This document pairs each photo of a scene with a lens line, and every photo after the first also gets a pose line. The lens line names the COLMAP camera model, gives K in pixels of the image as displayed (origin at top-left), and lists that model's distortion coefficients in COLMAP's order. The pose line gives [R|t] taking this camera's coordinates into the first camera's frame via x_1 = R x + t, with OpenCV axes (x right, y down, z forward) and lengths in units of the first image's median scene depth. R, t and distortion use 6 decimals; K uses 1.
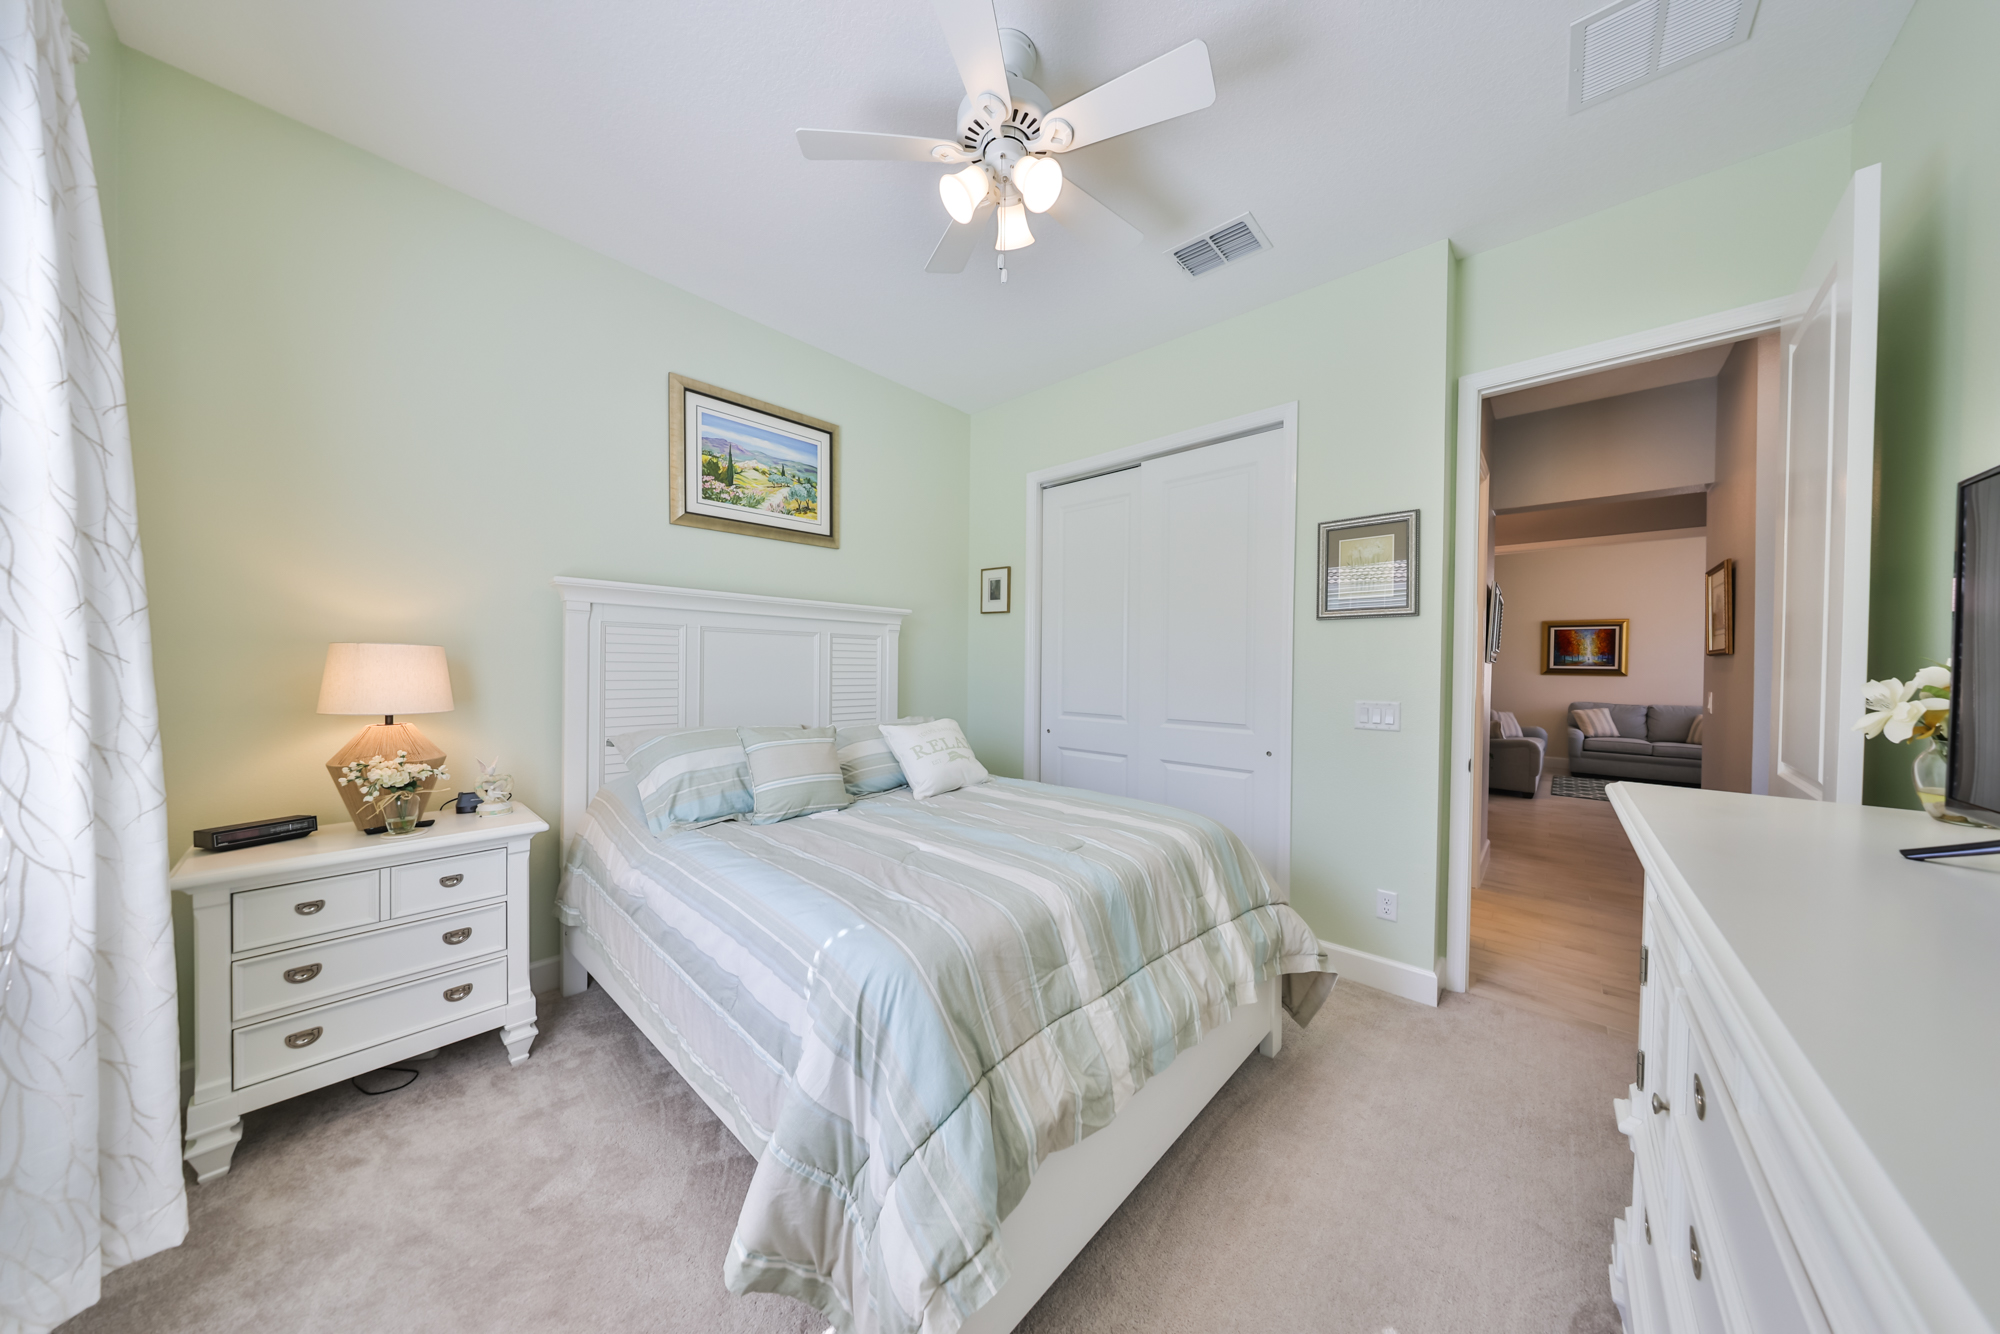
lens RADIAL K [[614.2, 0, 1001.8], [0, 614.2, 668.2], [0, 0, 1]] dist [0.002117, -0.000013]
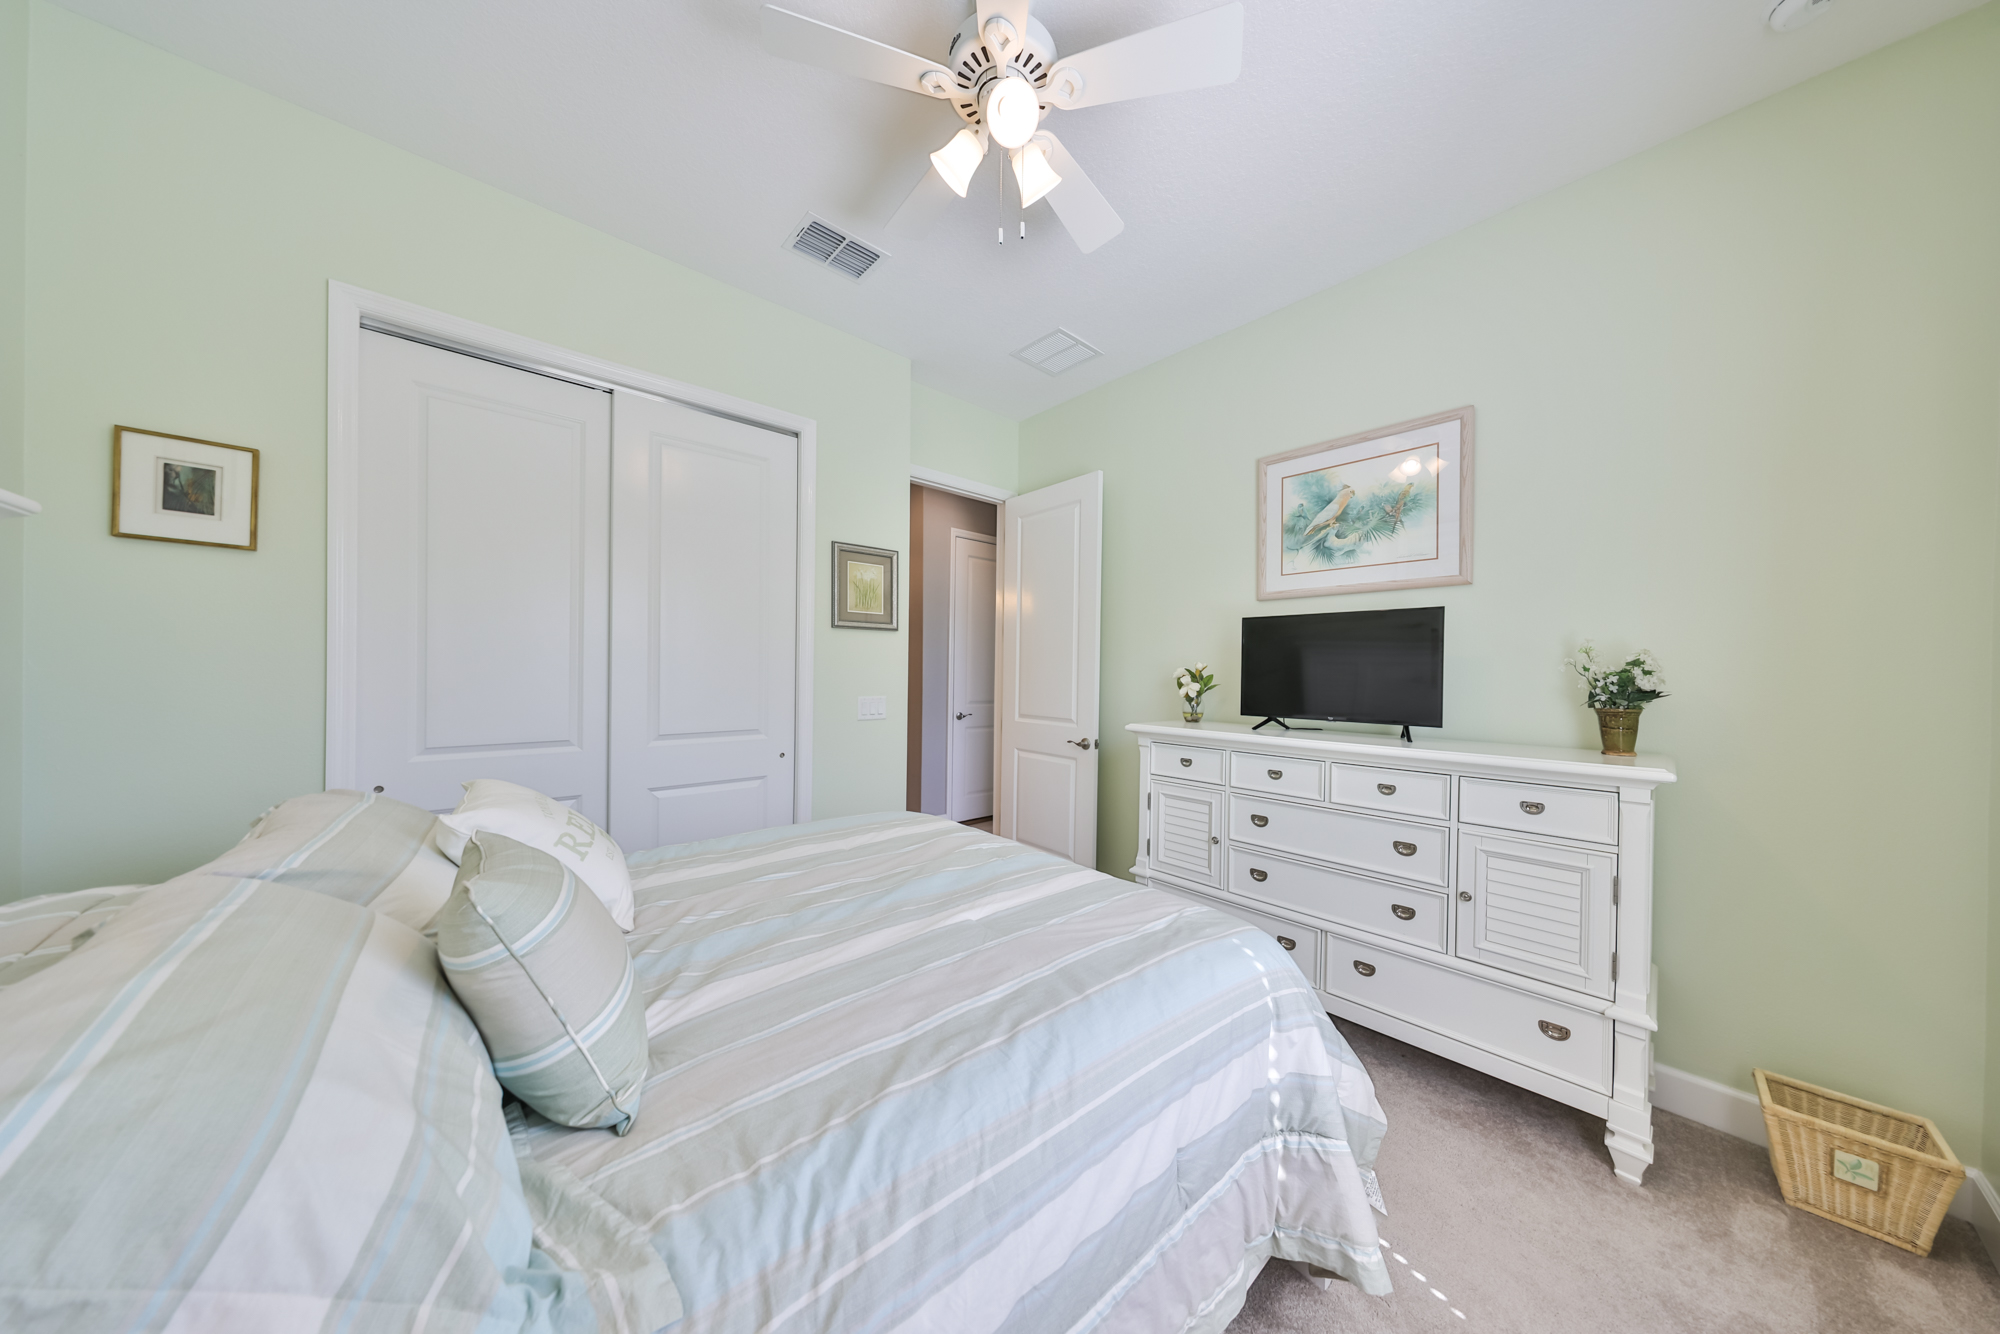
lens RADIAL K [[614.2, 0, 1006.4], [0, 614.2, 666.1], [0, 0, 1]] dist [0.002117, -0.000013]
pose [[0.100088, -0.002083, 0.994976, -0.508764], [-0.004661, 0.999986, 0.002563, -0.010286], [-0.994968, -0.004894, 0.100076, 0.515189]]
